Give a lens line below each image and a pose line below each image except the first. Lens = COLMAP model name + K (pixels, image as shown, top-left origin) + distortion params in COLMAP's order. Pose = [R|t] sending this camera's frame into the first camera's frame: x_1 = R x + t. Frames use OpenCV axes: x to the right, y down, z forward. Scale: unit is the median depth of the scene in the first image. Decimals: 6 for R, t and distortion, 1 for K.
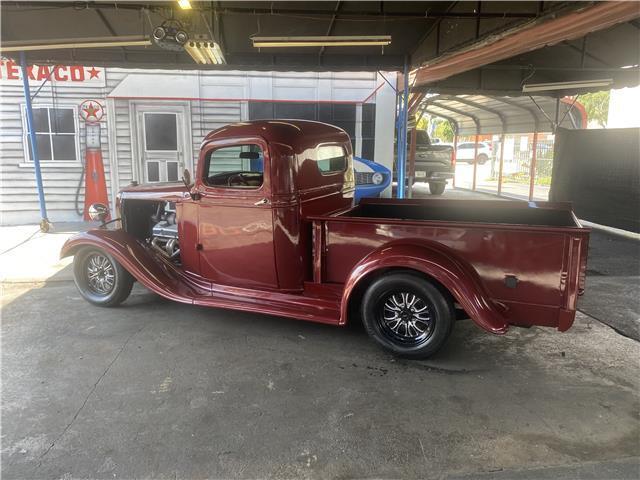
lens RADIAL K [[487.8, 0, 319.3], [0, 487.8, 228.5], [0, 0, 1]] dist [0.017906, -0.007547]
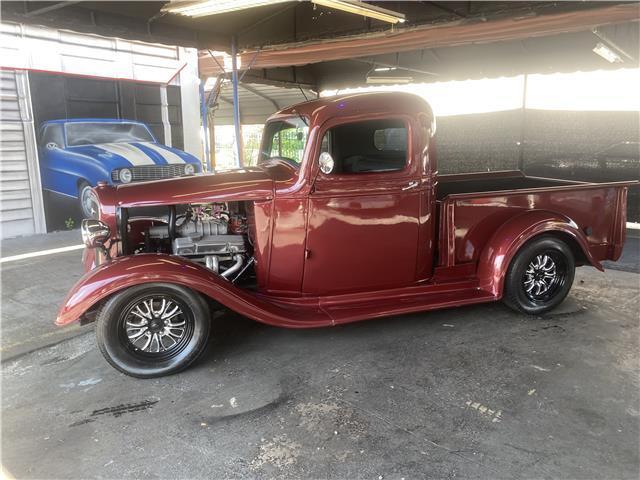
lens RADIAL K [[487.2, 0, 313.3], [0, 487.2, 233.9], [0, 0, 1]] dist [0.005729, 0.003116]
pose [[0.734472, -0.140388, 0.663960, -0.367475], [0.125883, 0.989573, 0.069985, -0.023070], [-0.666862, 0.032179, 0.744486, 0.204938]]
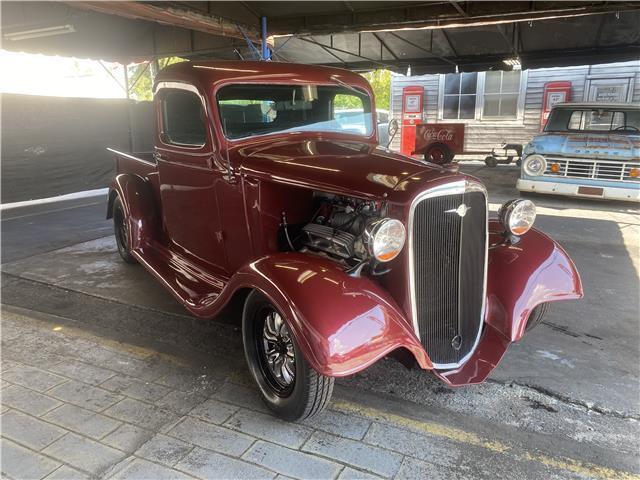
lens RADIAL K [[490.6, 0, 319.4], [0, 490.6, 239.2], [0, 0, 1]] dist [0.011146, 0.001106]
pose [[-0.823154, -0.132473, 0.552148, -0.318034], [0.101552, 0.922380, 0.372697, -0.123367], [-0.558663, 0.362859, -0.745808, 0.845988]]
